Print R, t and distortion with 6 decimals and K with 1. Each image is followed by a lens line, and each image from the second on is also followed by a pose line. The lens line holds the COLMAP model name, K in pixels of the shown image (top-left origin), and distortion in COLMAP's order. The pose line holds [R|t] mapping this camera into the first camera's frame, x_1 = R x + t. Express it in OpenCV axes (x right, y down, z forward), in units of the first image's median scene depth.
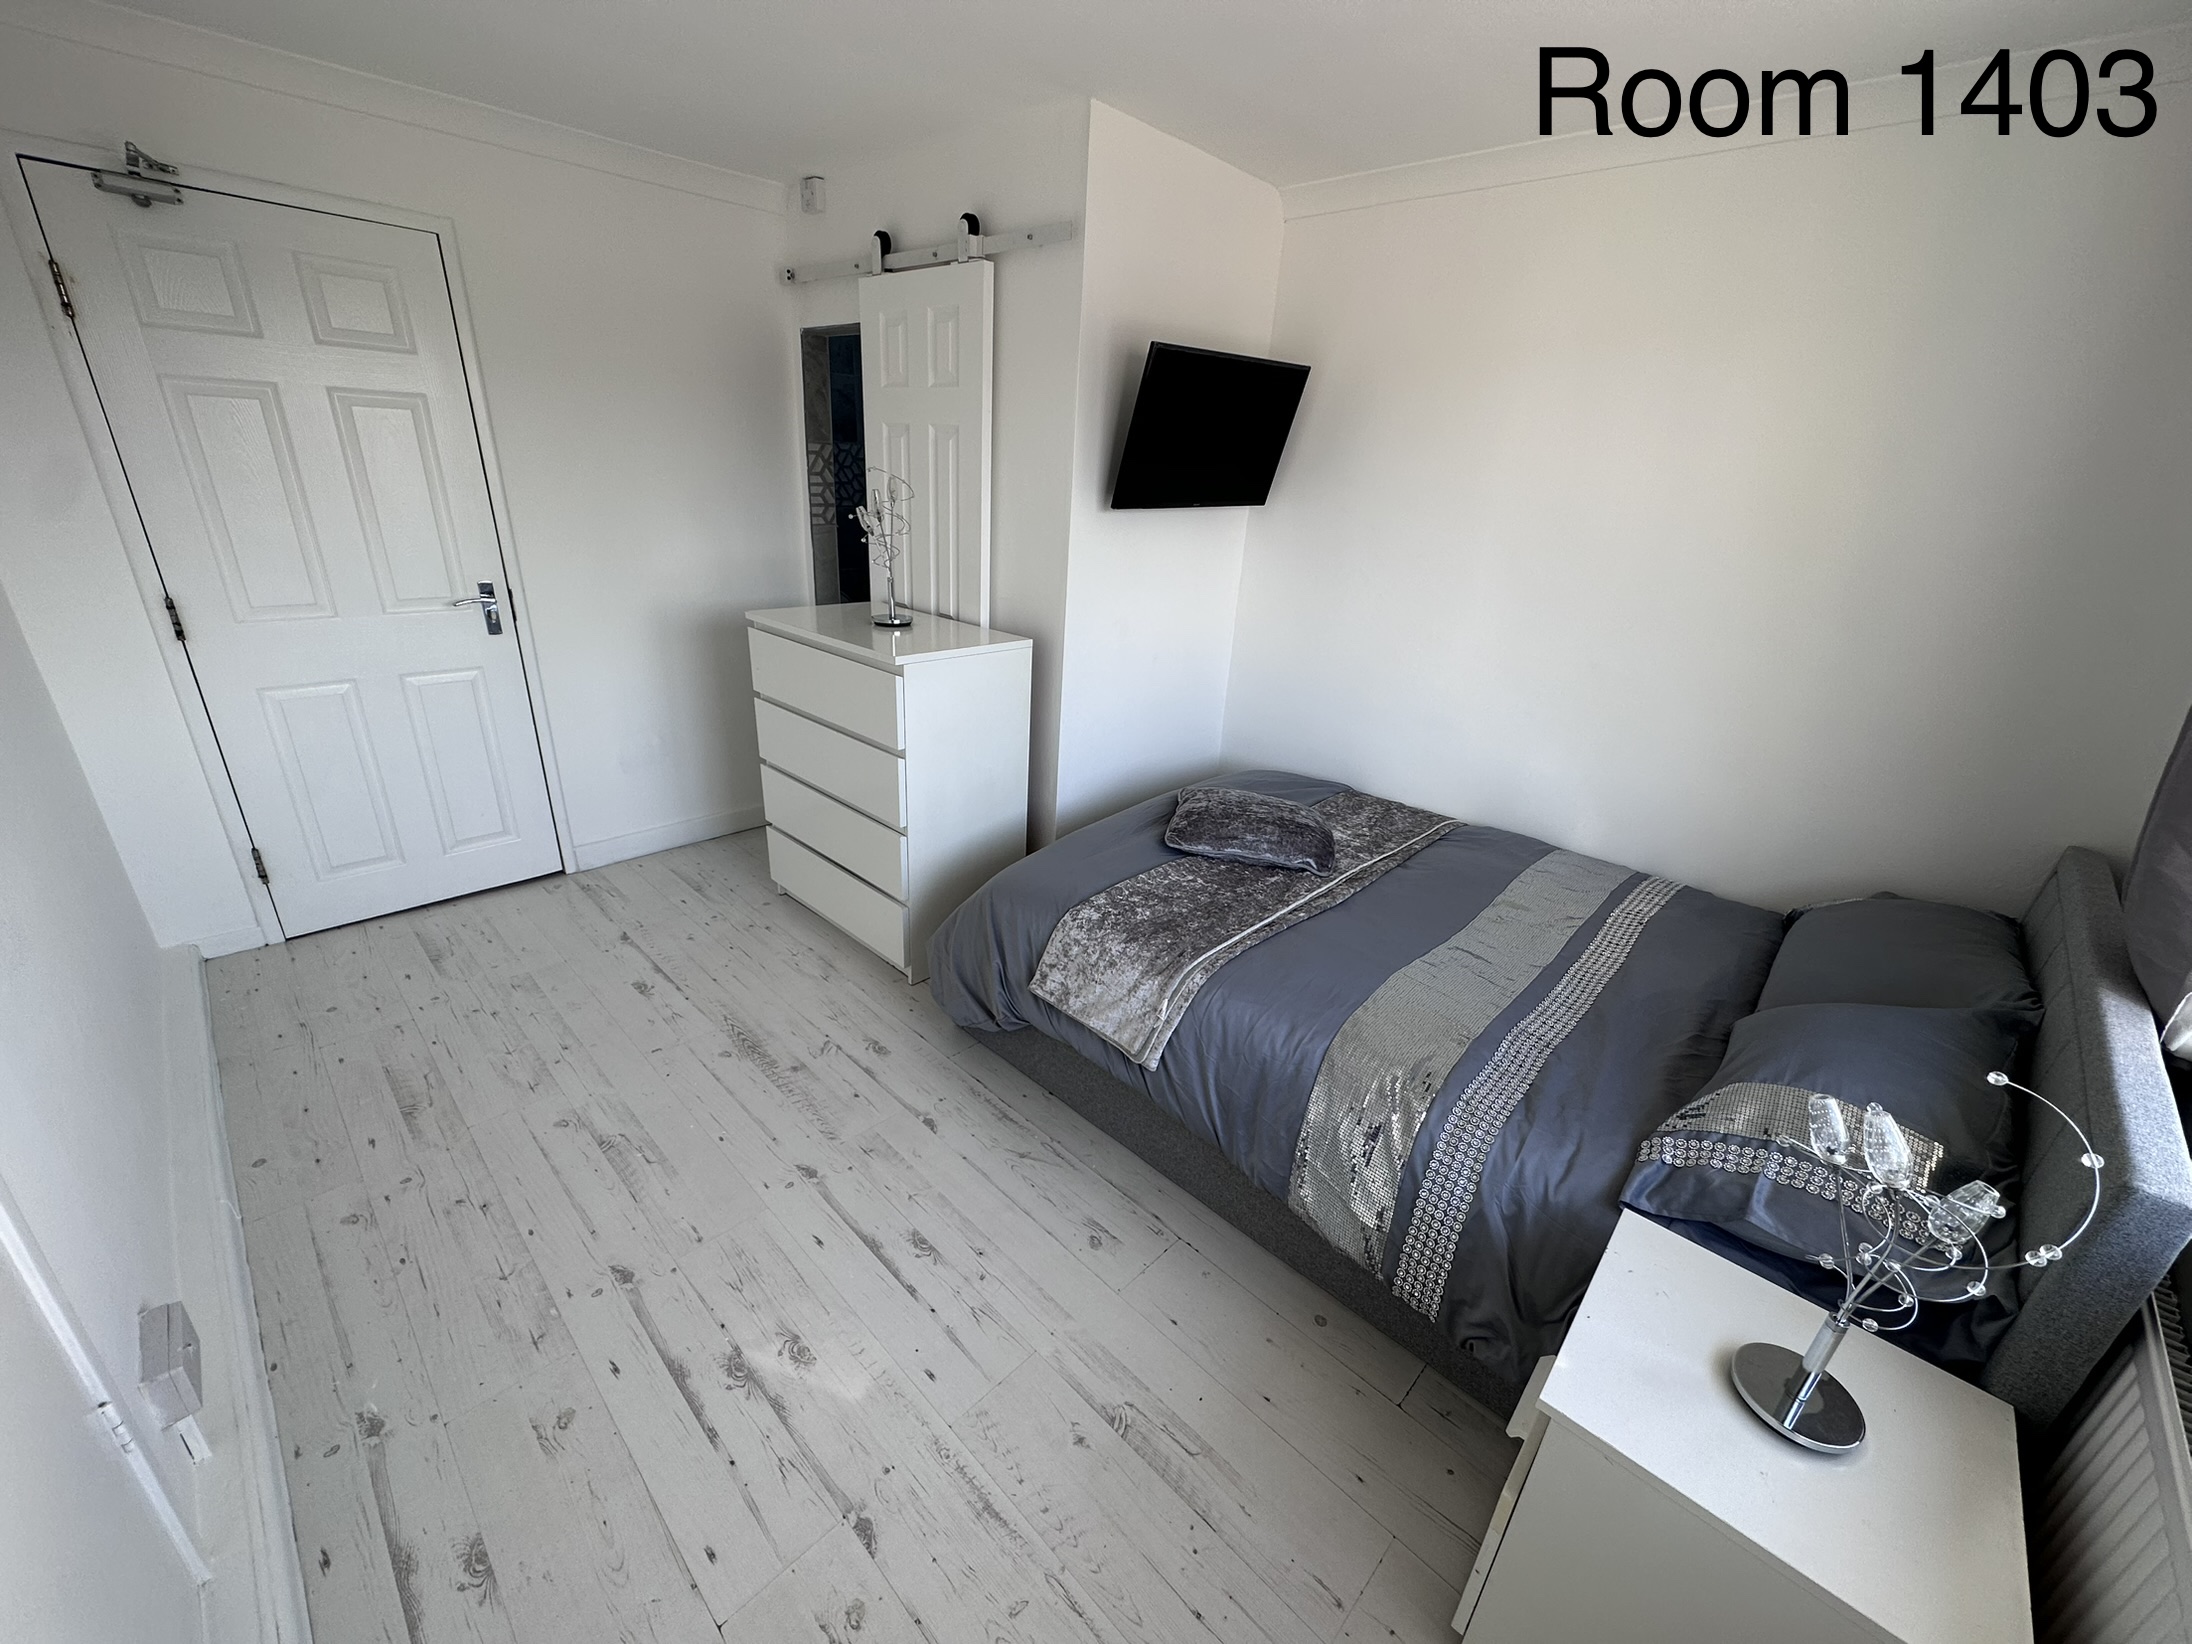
lens RADIAL K [[868.5, 0, 1096.0], [0, 868.5, 822.0], [0, 0, 1]] dist [-0.004645, 0.000440]
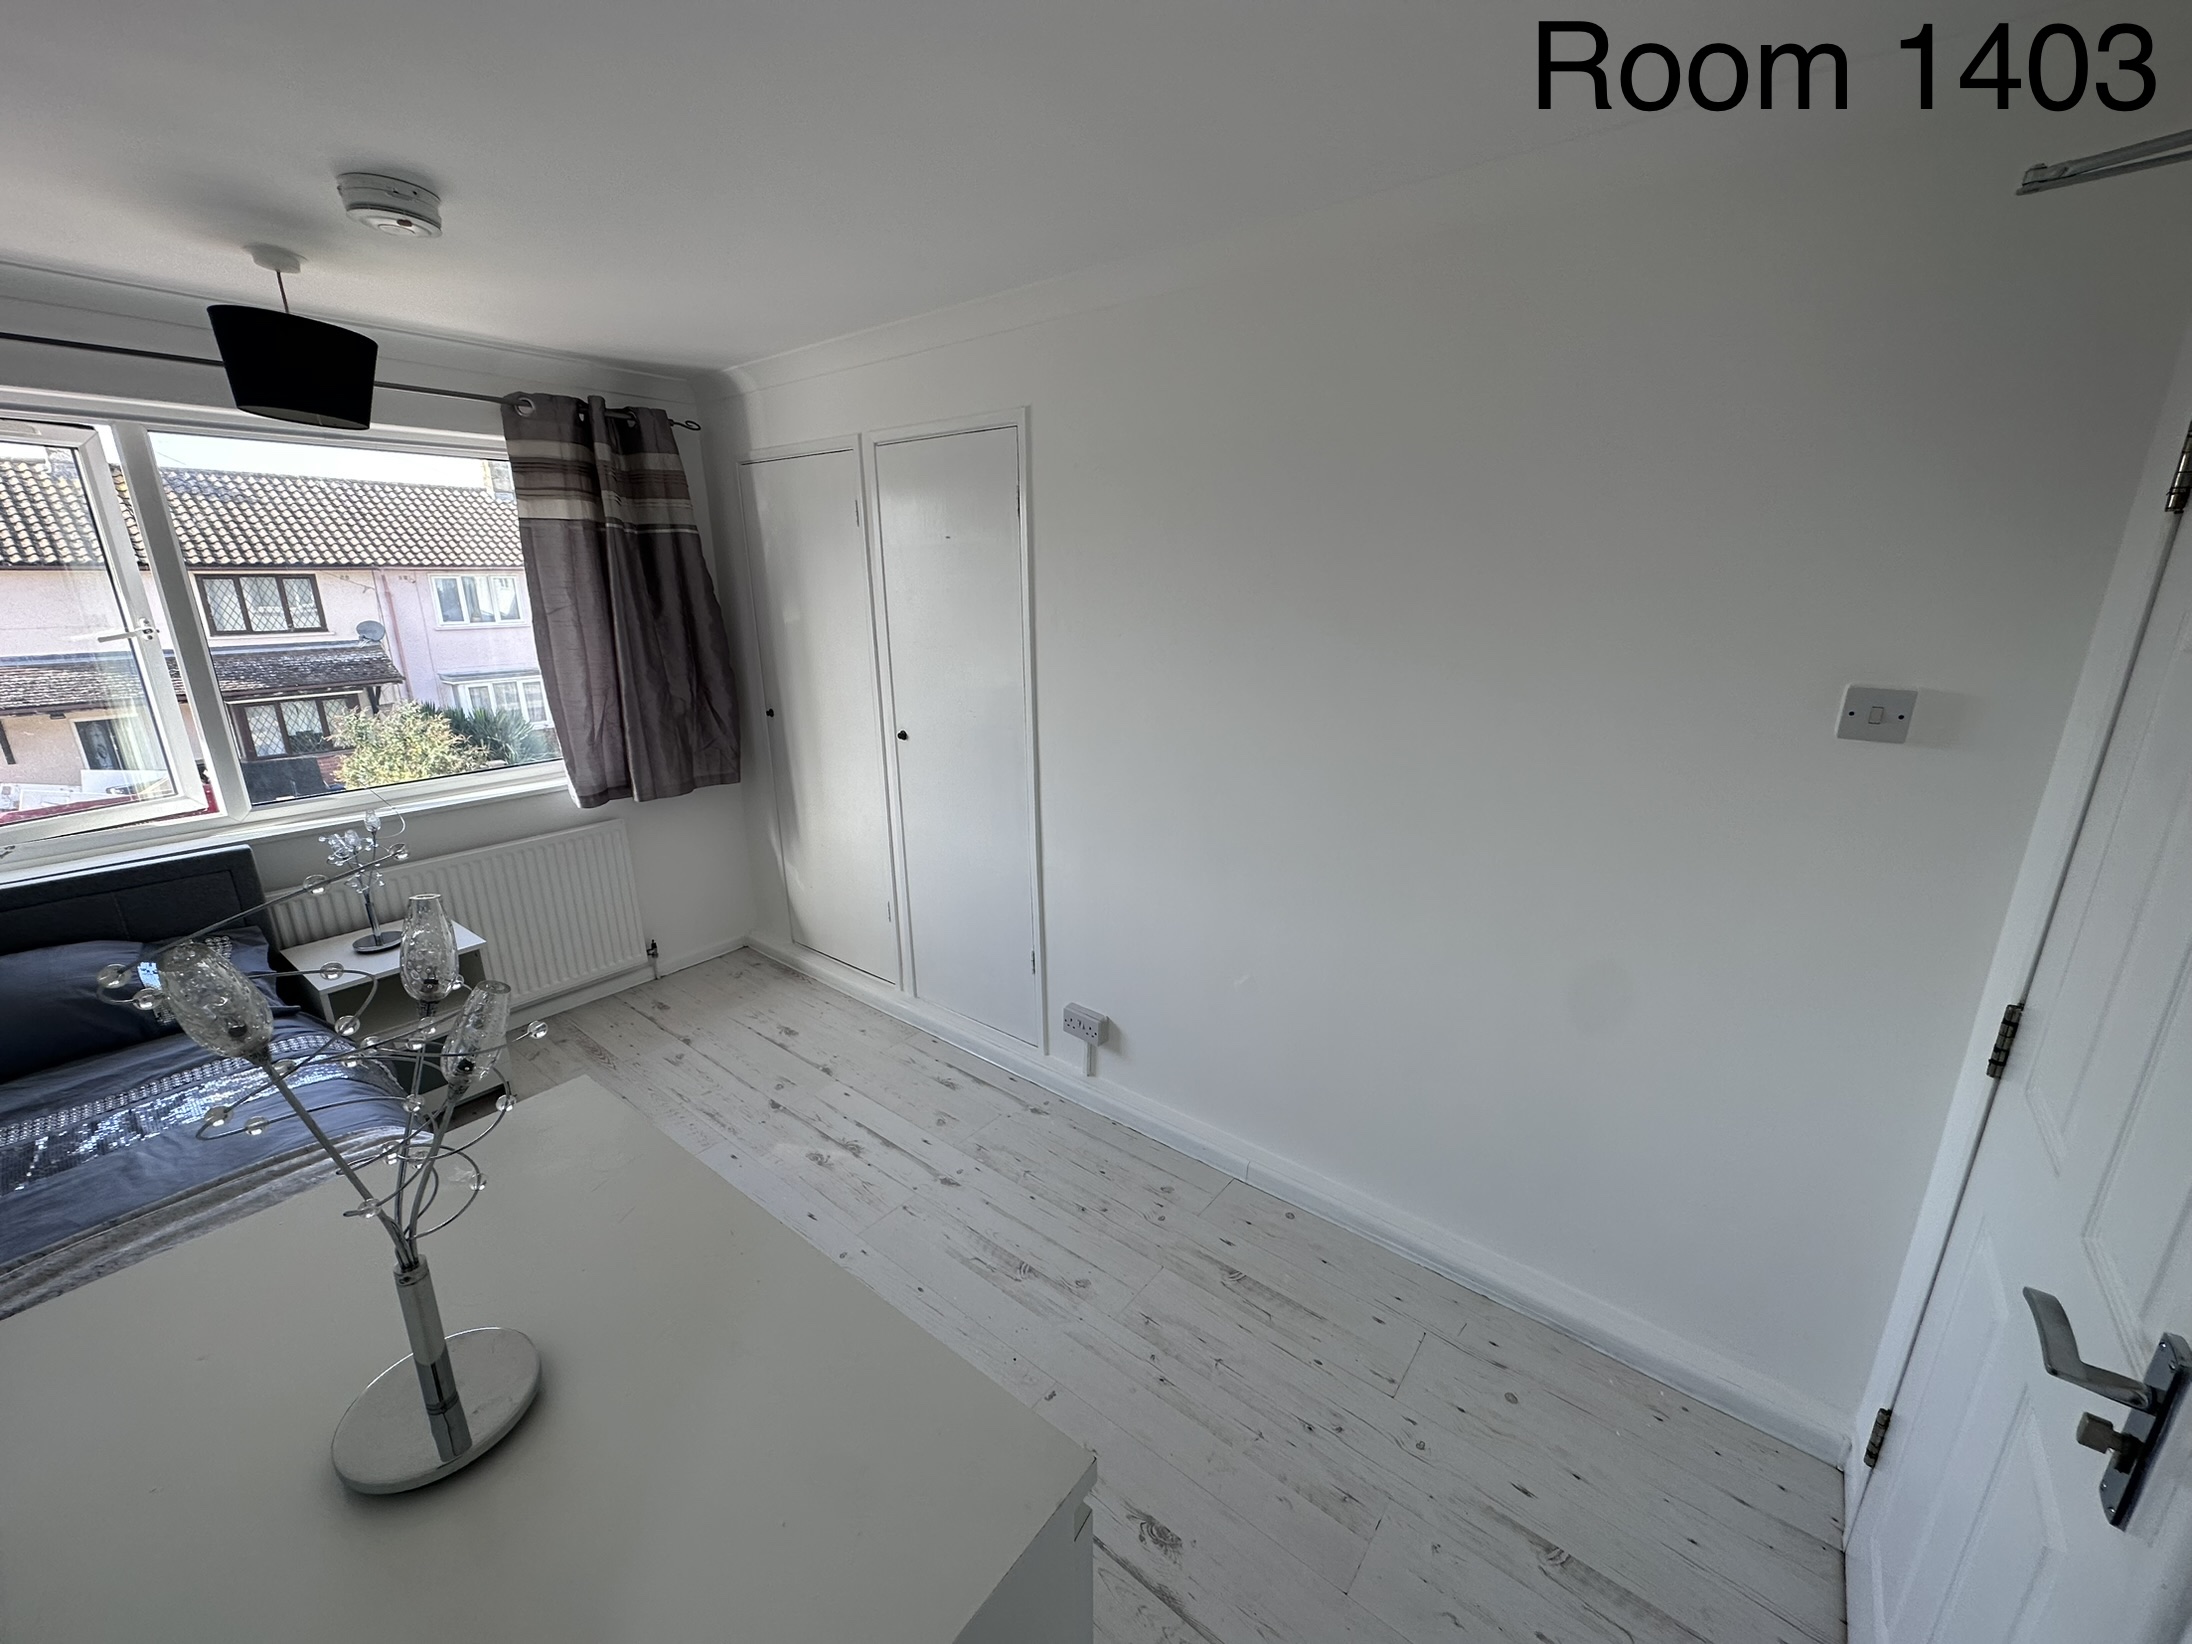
lens RADIAL K [[868.5, 0, 1096.0], [0, 868.5, 822.0], [0, 0, 1]] dist [-0.004645, 0.000440]
pose [[-0.993505, -0.026655, -0.110619, -0.507667], [-0.089575, 0.782719, 0.615896, -0.696500], [0.070167, 0.621805, -0.780023, 1.459823]]
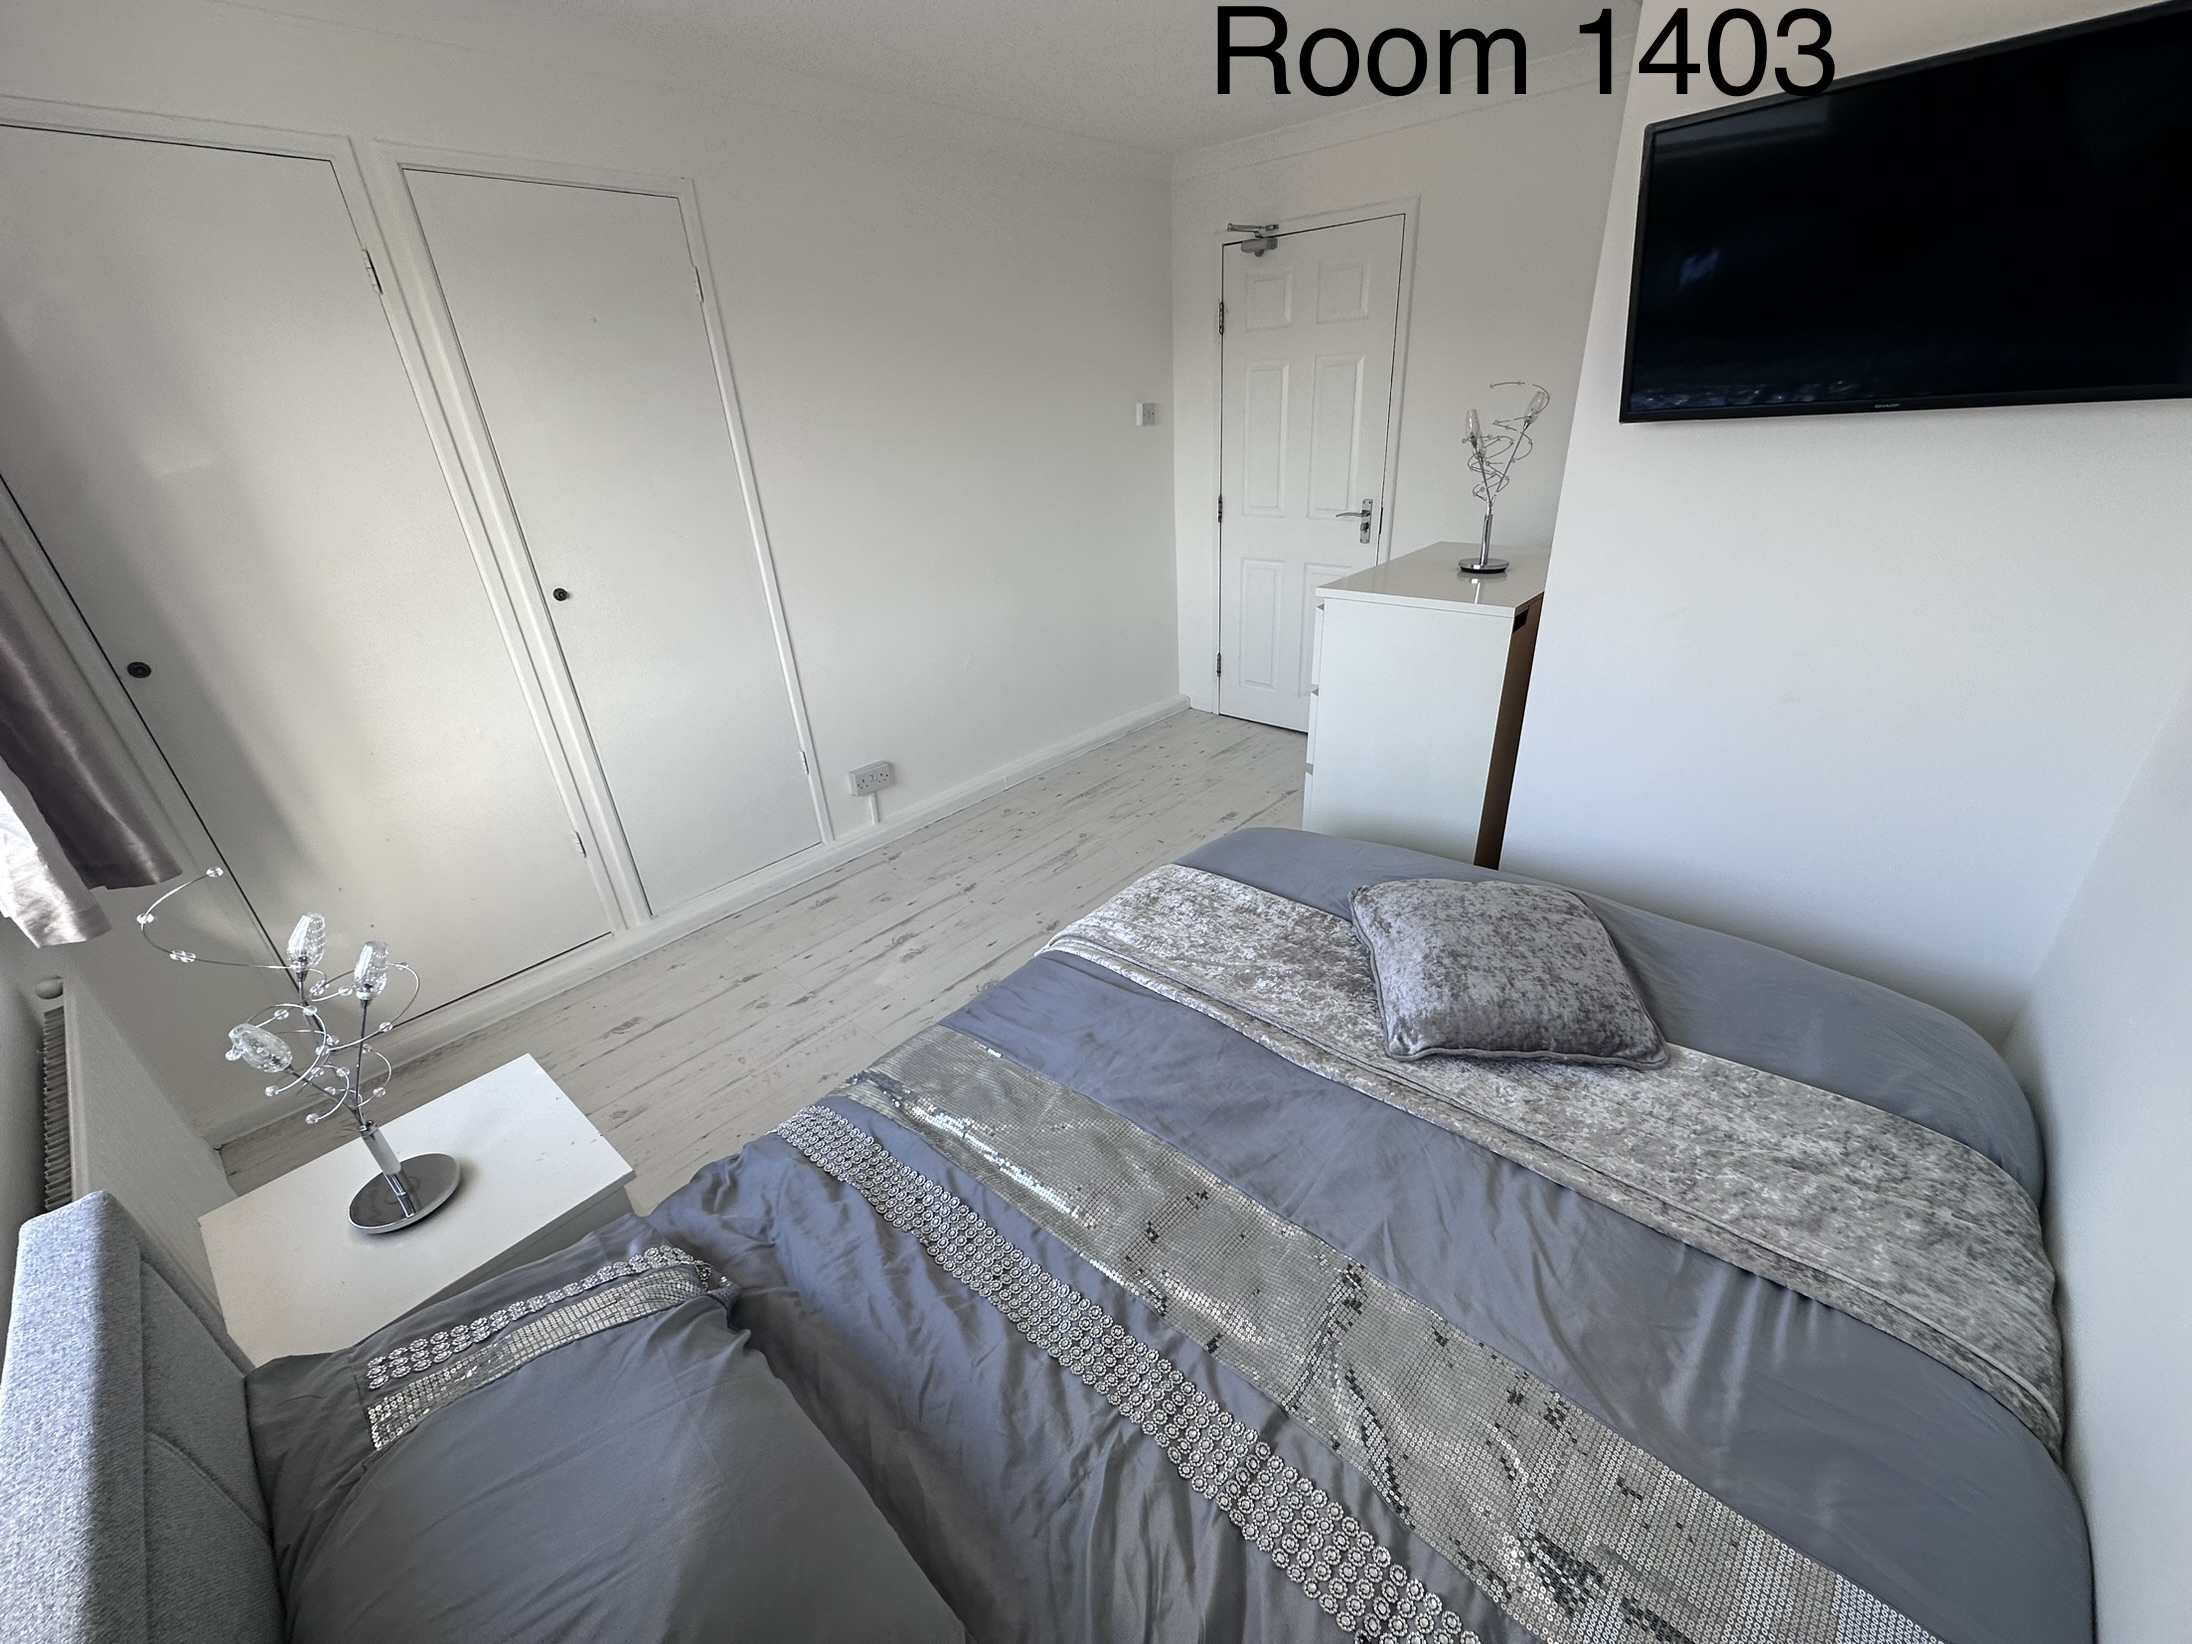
lens RADIAL K [[868.5, 0, 1096.0], [0, 868.5, 822.0], [0, 0, 1]] dist [-0.004645, 0.000440]
pose [[0.034215, 0.385696, -0.921991, 0.855103], [-0.330283, 0.875062, 0.353807, -0.248521], [0.943261, 0.292413, 0.157330, 0.767304]]
